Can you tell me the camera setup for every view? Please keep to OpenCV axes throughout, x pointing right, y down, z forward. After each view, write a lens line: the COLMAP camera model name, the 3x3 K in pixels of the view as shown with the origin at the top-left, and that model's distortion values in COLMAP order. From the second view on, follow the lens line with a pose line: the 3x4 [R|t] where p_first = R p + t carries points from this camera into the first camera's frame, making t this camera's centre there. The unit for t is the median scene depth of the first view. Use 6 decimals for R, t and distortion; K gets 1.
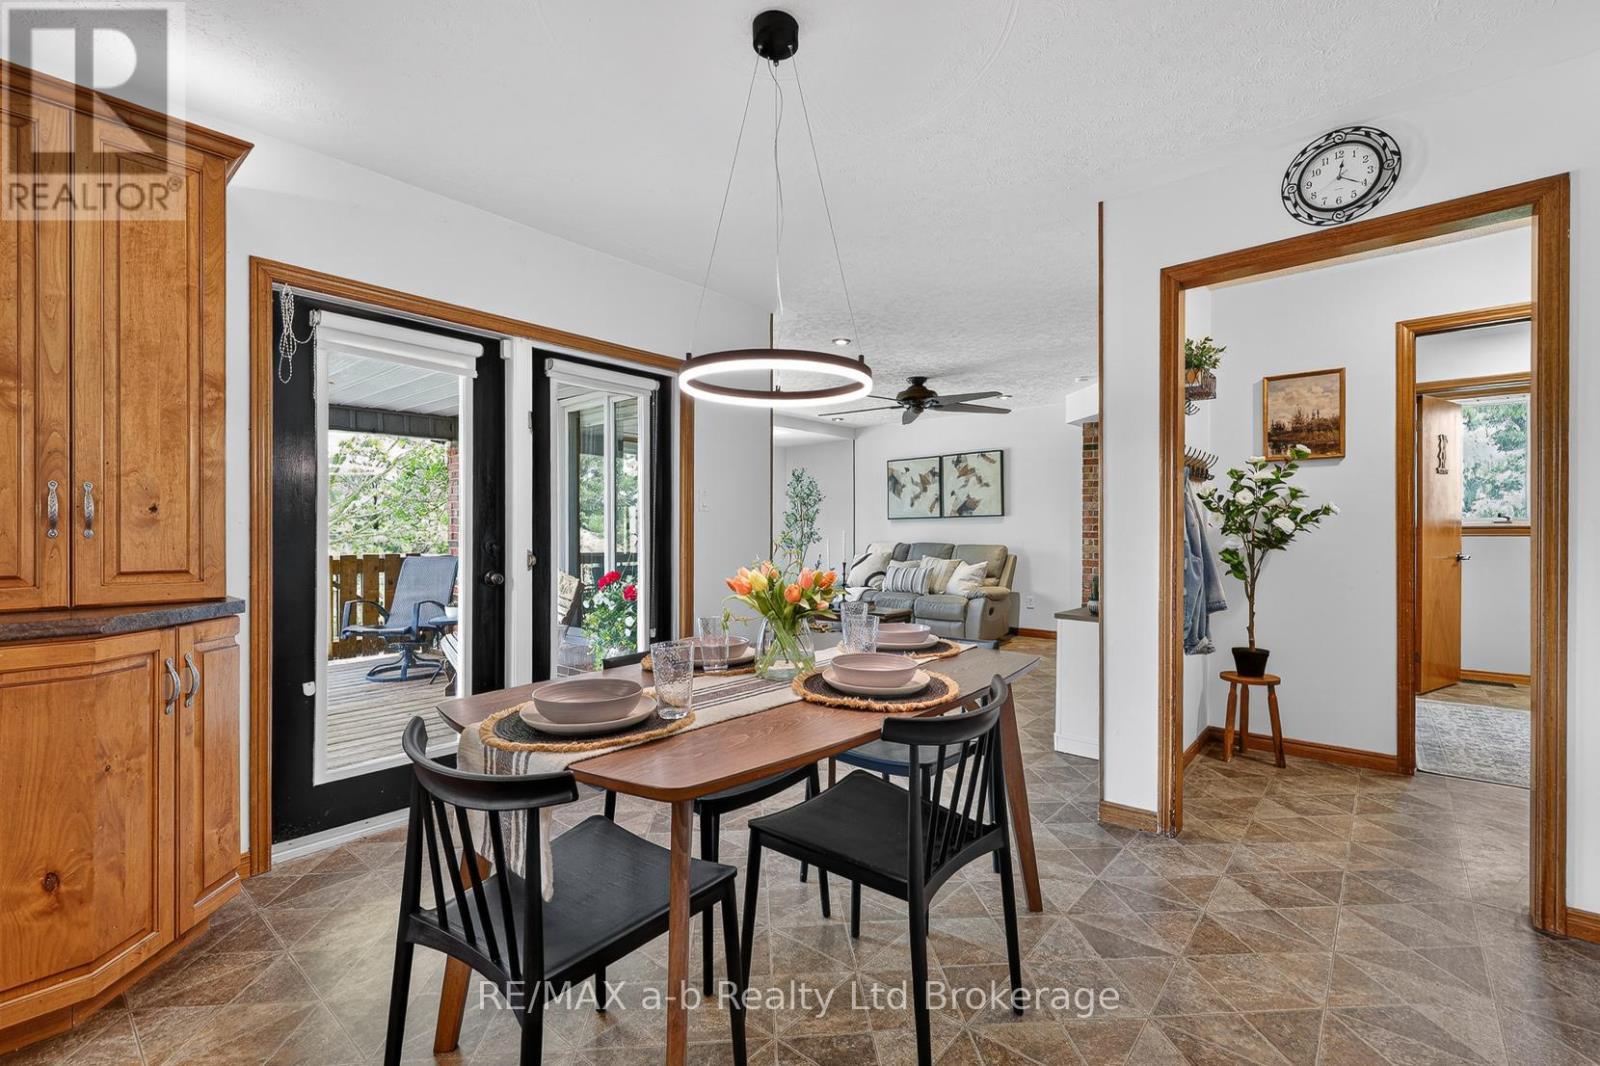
lens RADIAL K [[674.4, 0, 800.3], [0, 674.4, 533.4], [0, 0, 1]] dist [-0.003433, -0.000332]
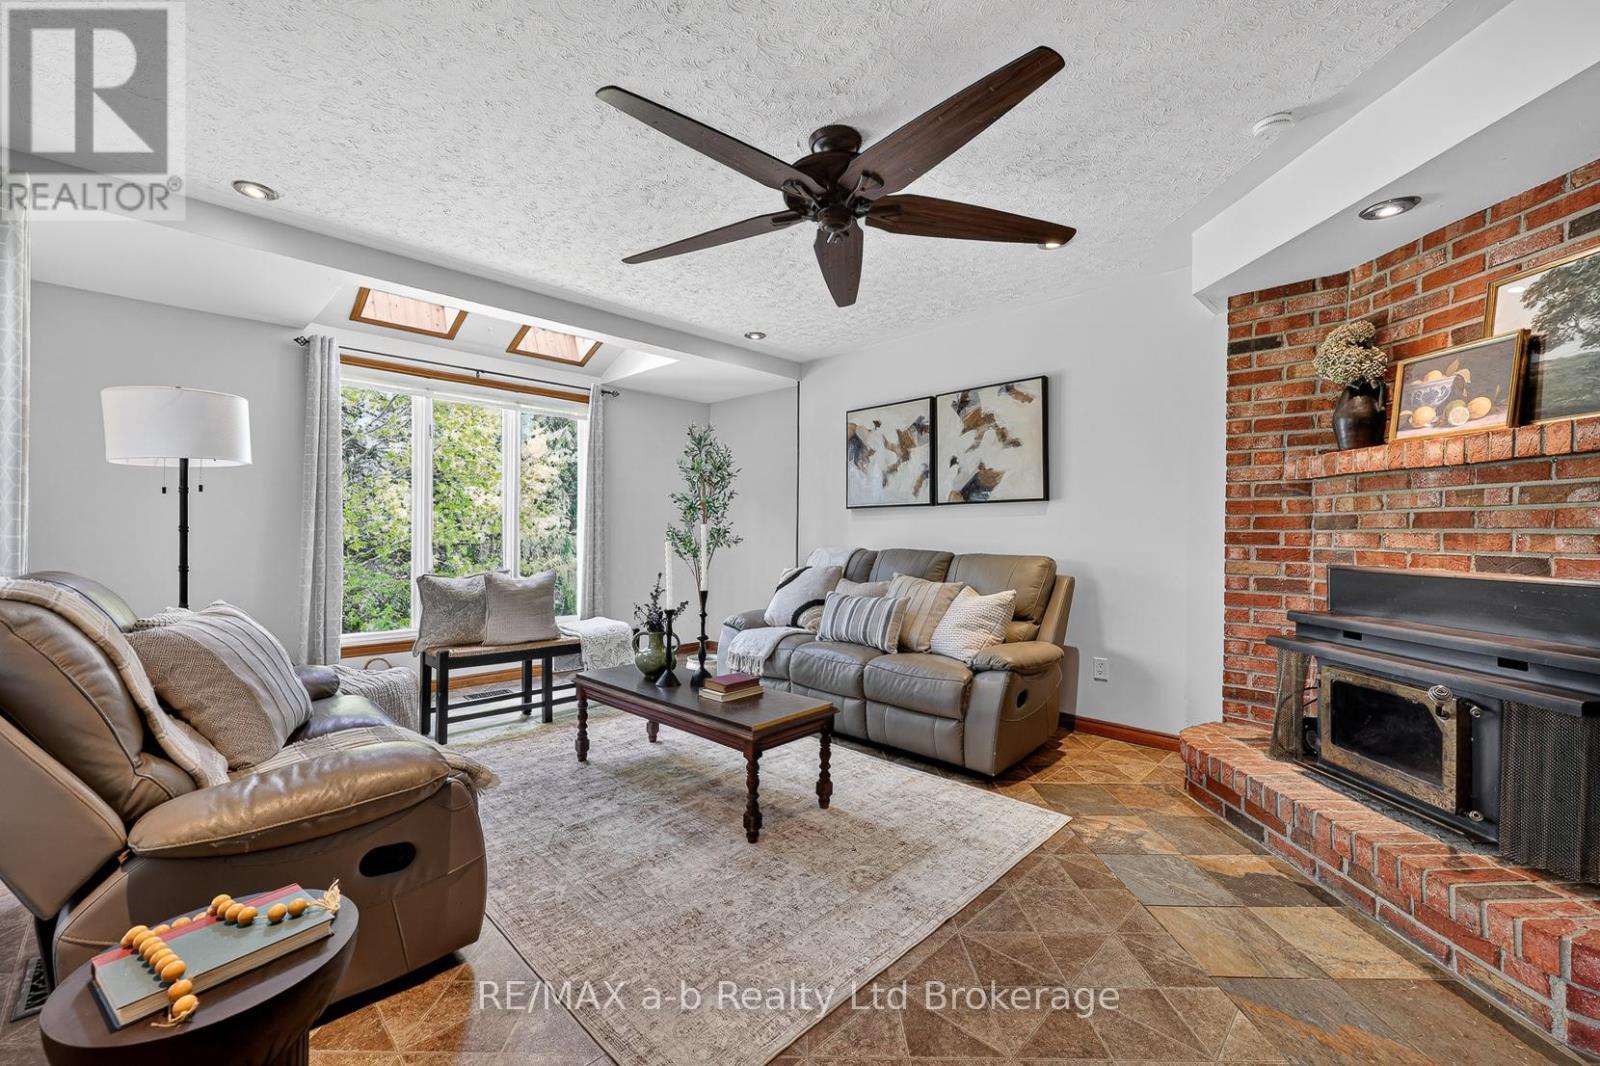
lens RADIAL K [[615.9, 0, 795.9], [0, 615.9, 530.3], [0, 0, 1]] dist [-0.003888, -0.000049]
pose [[0.996774, 0.007691, -0.079885, 0.139371], [-0.008041, 0.999959, -0.004065, 0.000989], [0.079851, 0.004694, 0.996796, 0.488698]]
